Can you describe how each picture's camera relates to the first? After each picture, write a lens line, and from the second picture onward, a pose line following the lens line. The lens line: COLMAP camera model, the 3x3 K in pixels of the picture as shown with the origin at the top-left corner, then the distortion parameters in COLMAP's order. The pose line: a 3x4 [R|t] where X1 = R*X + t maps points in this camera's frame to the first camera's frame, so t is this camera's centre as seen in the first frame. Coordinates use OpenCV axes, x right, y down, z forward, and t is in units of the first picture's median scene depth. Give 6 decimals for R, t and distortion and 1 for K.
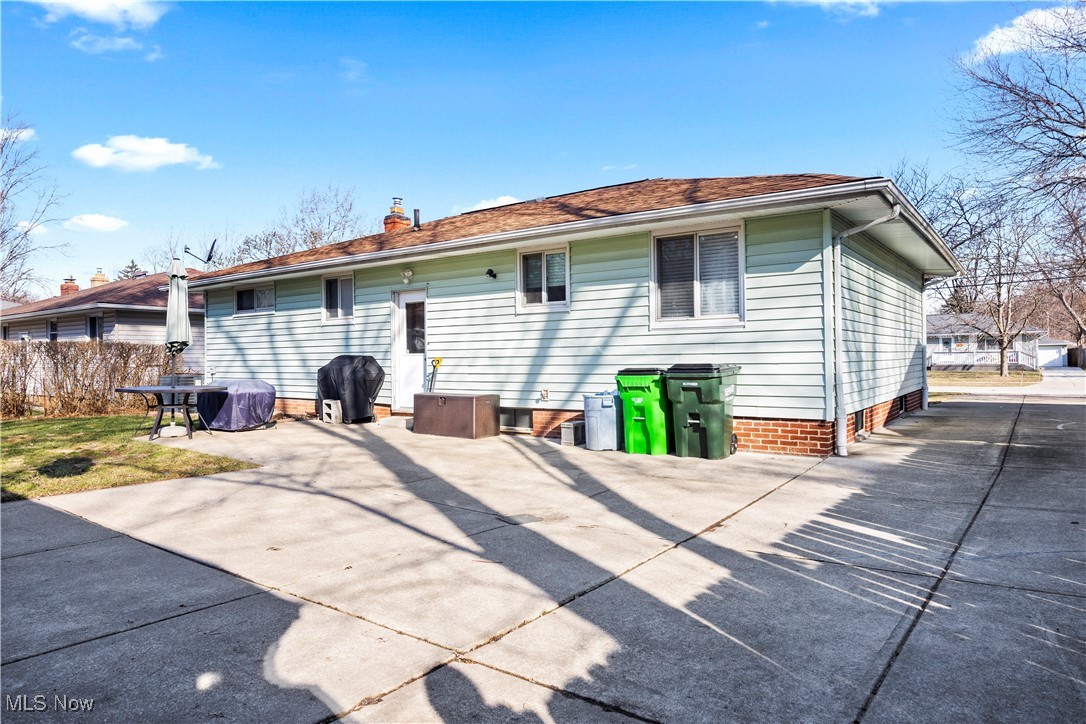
lens RADIAL K [[721.2, 0, 543.0], [0, 721.2, 362.0], [0, 0, 1]] dist [-0.003087, 0.000297]
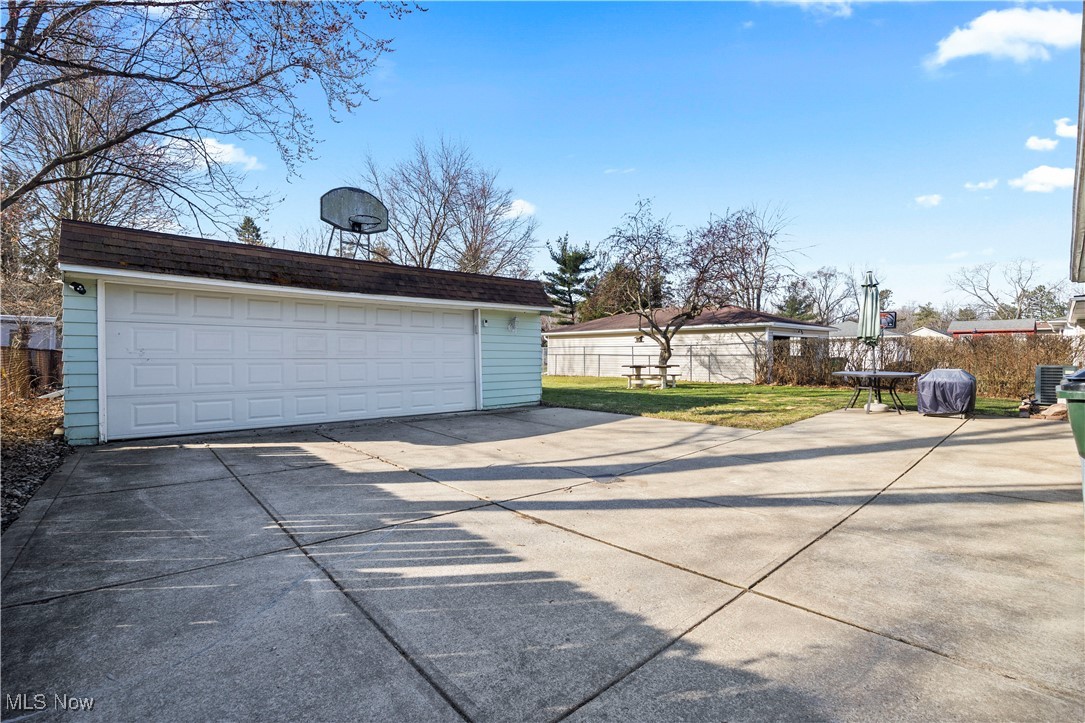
lens RADIAL K [[494.8, 0, 542.5], [0, 494.8, 361.5], [0, 0, 1]] dist [-0.015967, -0.000405]
pose [[-0.223536, 0.024777, -0.974381, 1.228666], [-0.007628, 0.999602, 0.027168, -0.027631], [0.974666, 0.013506, -0.223258, 1.548044]]
